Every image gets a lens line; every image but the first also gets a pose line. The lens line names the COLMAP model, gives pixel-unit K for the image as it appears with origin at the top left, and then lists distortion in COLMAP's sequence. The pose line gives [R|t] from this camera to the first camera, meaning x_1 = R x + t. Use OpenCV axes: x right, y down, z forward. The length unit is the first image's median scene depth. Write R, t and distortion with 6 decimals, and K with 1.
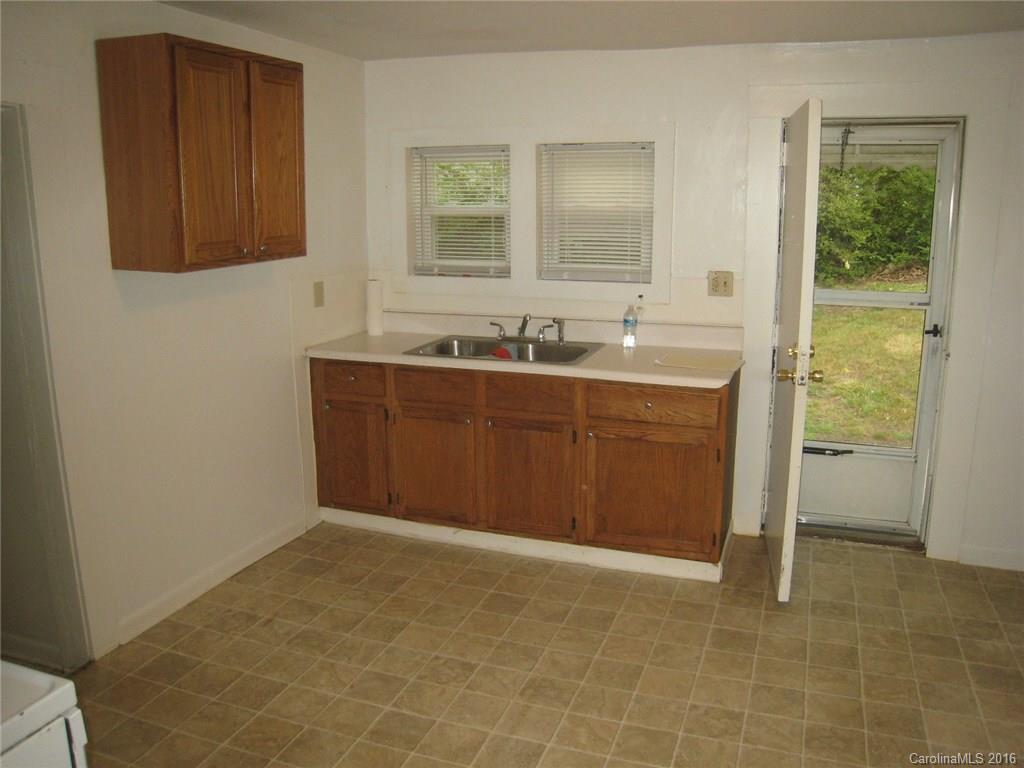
lens RADIAL K [[817.7, 0, 512.0], [0, 817.7, 384.0], [0, 0, 1]] dist [-0.125821, 0.007229]
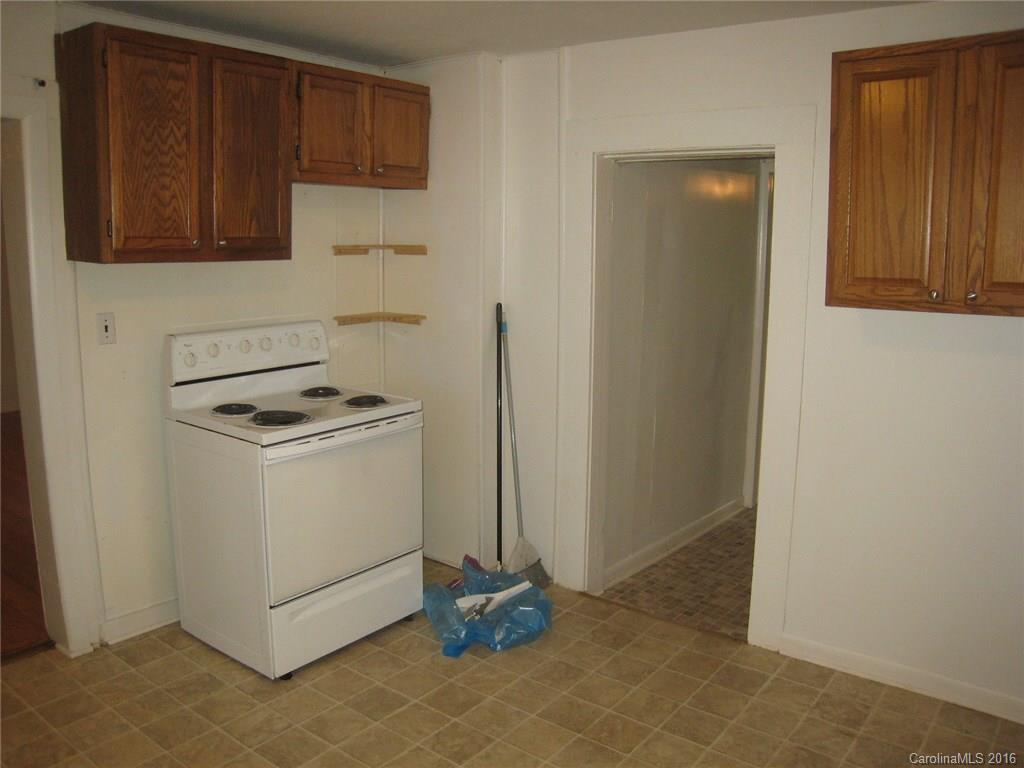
lens RADIAL K [[817.7, 0, 512.0], [0, 817.7, 384.0], [0, 0, 1]] dist [-0.125821, 0.007229]
pose [[-0.312033, 0.154652, -0.937400, 0.569917], [-0.206729, 0.951970, 0.225870, -0.180226], [0.927307, 0.264267, -0.265075, 0.890132]]
